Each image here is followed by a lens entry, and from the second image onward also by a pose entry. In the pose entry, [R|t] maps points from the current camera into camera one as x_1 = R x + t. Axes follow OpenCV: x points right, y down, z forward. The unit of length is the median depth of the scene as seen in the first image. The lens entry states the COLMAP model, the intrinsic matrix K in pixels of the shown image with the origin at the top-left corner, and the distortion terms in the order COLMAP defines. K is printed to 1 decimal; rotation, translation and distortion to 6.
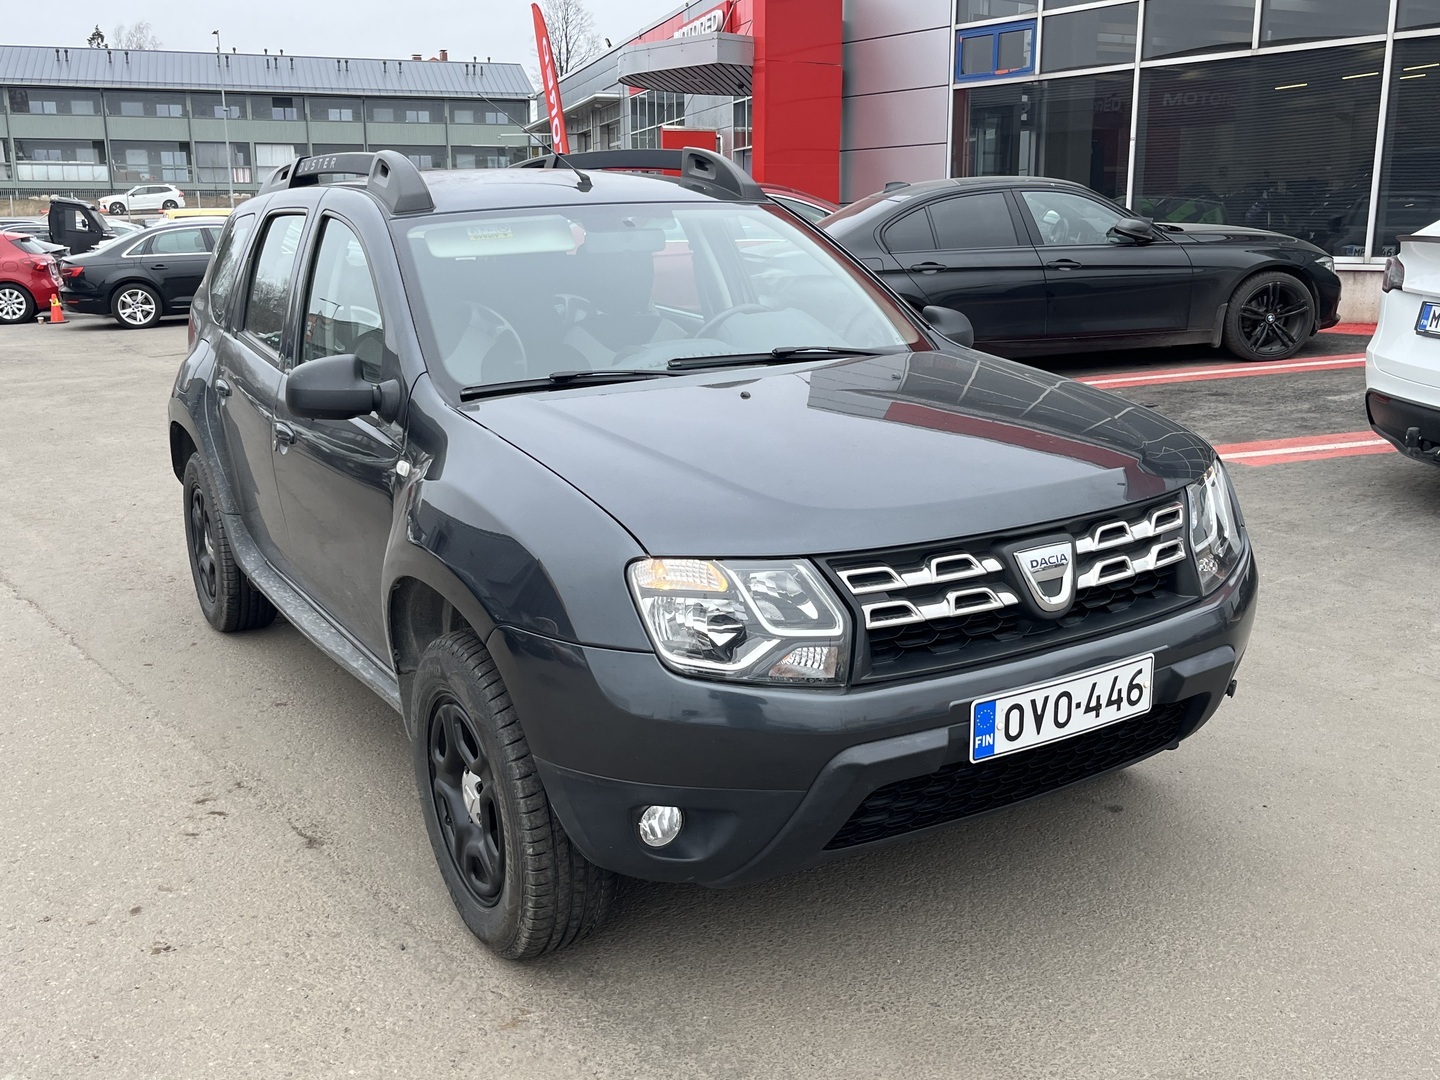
lens RADIAL K [[1391.7, 0, 714.2], [0, 1391.7, 519.5], [0, 0, 1]] dist [0.009370, 0.014845]
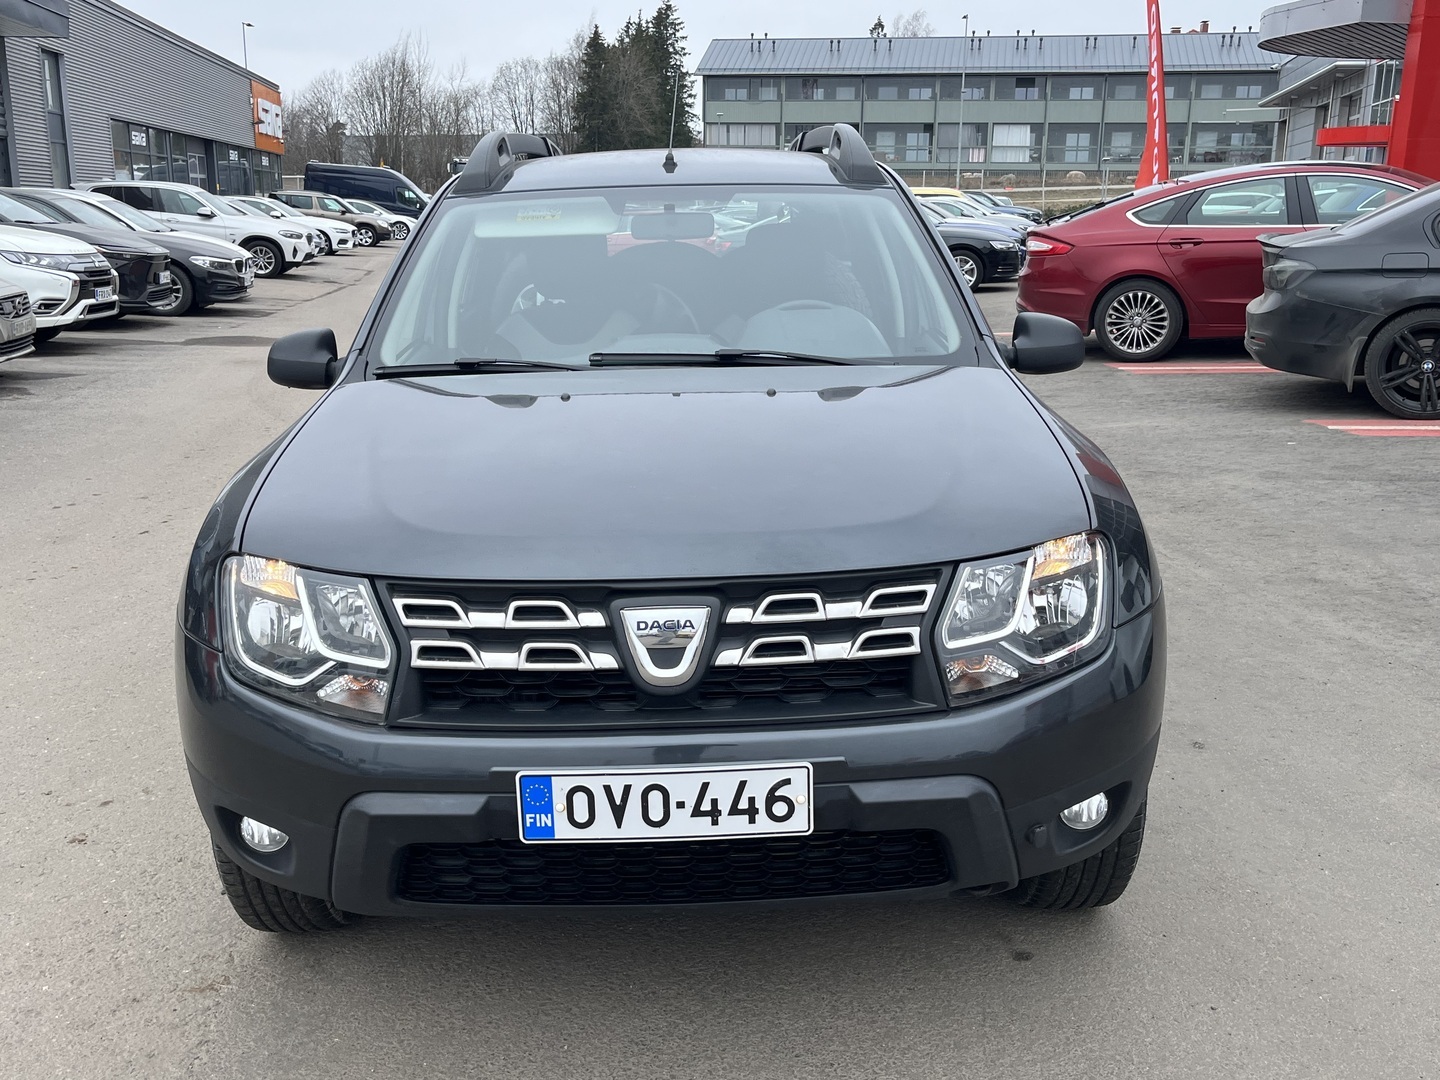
lens RADIAL K [[1350.3, 0, 720.0], [0, 1350.3, 540.0], [0, 0, 1]] dist [0.091435, -0.107622]
pose [[0.872125, 0.134117, -0.470543, 0.629272], [-0.118412, 0.990965, 0.062981, -0.074034], [0.474739, 0.000791, 0.880126, 0.302051]]
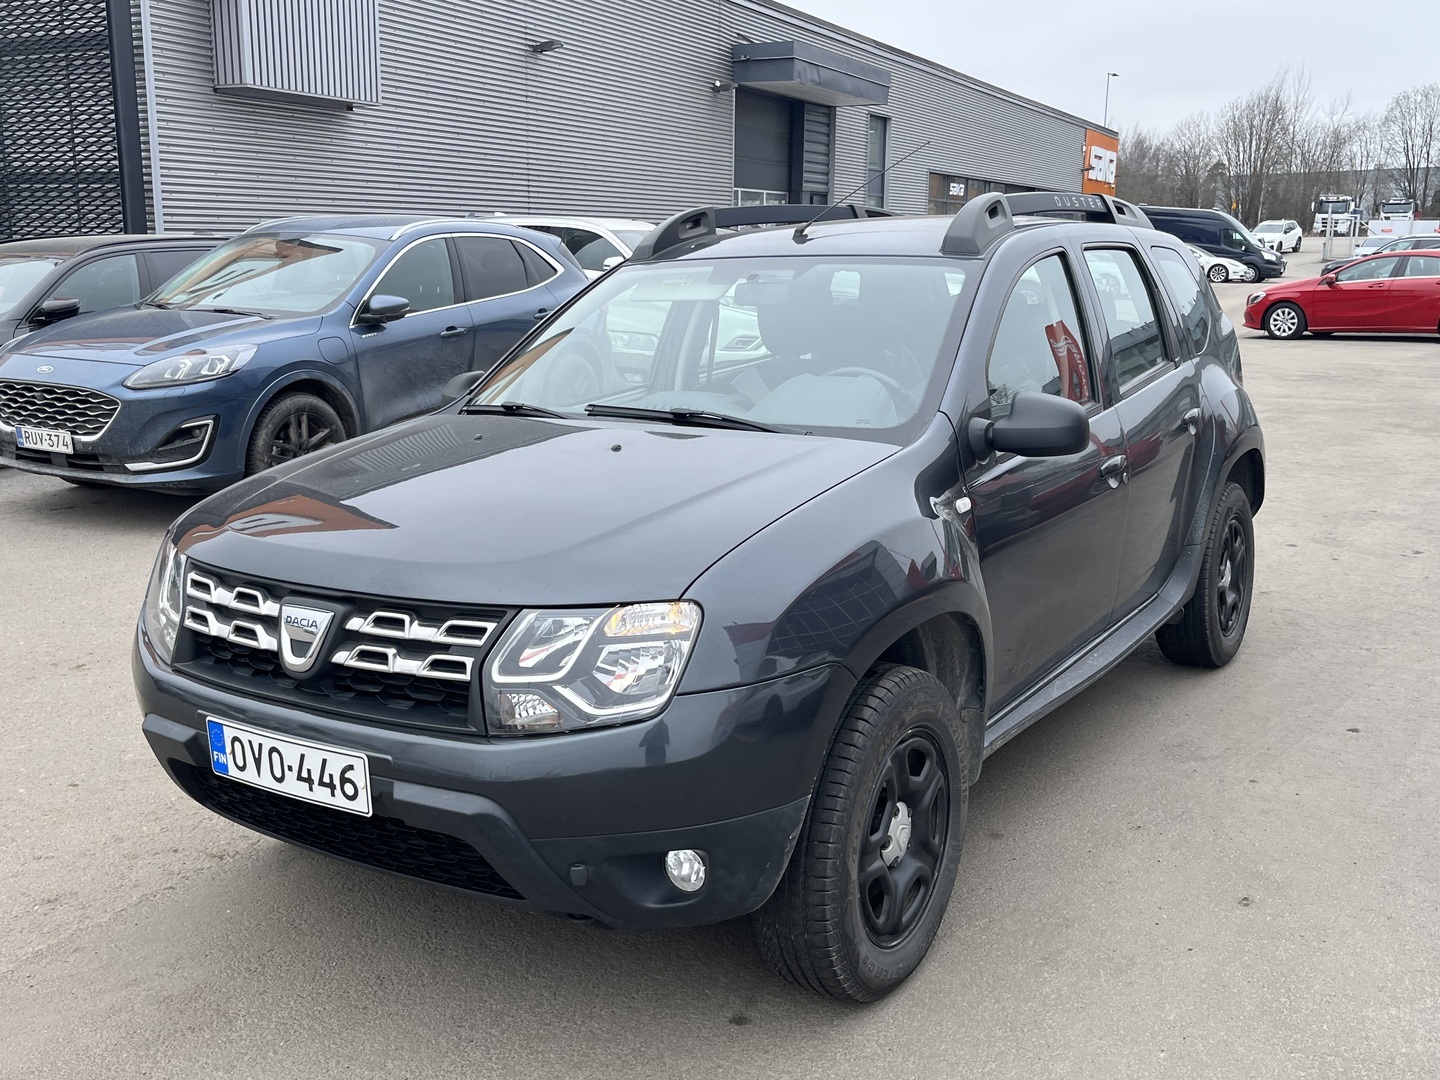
lens RADIAL K [[1378.8, 0, 739.4], [0, 1378.8, 509.9], [0, 0, 1]] dist [0.086391, -0.156259]
pose [[0.456469, 0.186589, -0.869955, 1.241056], [-0.199023, 0.974401, 0.104562, -0.218218], [0.867194, 0.125412, 0.481919, 0.761773]]
